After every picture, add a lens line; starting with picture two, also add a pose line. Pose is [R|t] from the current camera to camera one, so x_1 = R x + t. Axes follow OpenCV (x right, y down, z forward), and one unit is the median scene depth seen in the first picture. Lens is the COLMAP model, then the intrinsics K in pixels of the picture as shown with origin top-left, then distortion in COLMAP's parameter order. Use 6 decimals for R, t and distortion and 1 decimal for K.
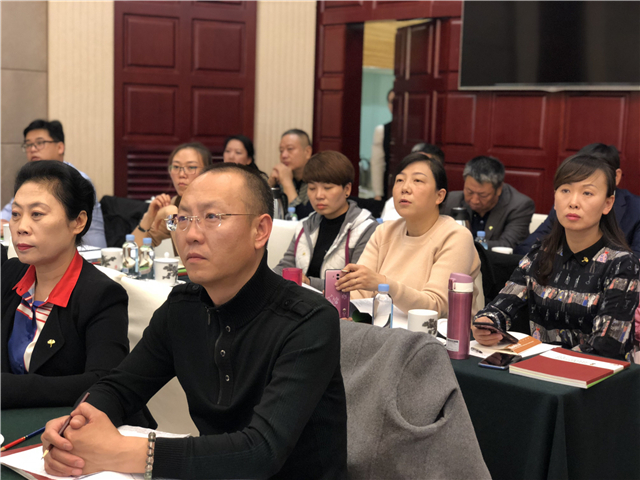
lens RADIAL K [[1008.0, 0, 320.0], [0, 1008.0, 240.0], [0, 0, 1]] dist [0.037335, 0.147205]
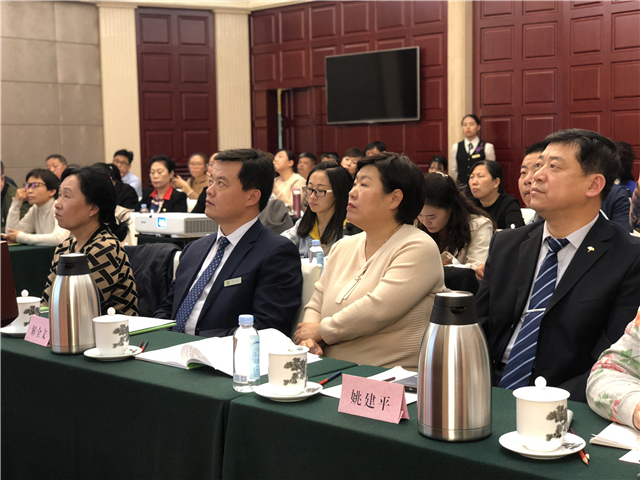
lens RADIAL K [[1008.0, 0, 320.0], [0, 1008.0, 240.0], [0, 0, 1]] dist [0.037335, 0.147205]
pose [[0.997608, -0.057724, 0.038019, 0.040426], [0.058872, 0.997821, -0.029798, 0.121006], [-0.036216, 0.031965, 0.998833, -0.862975]]
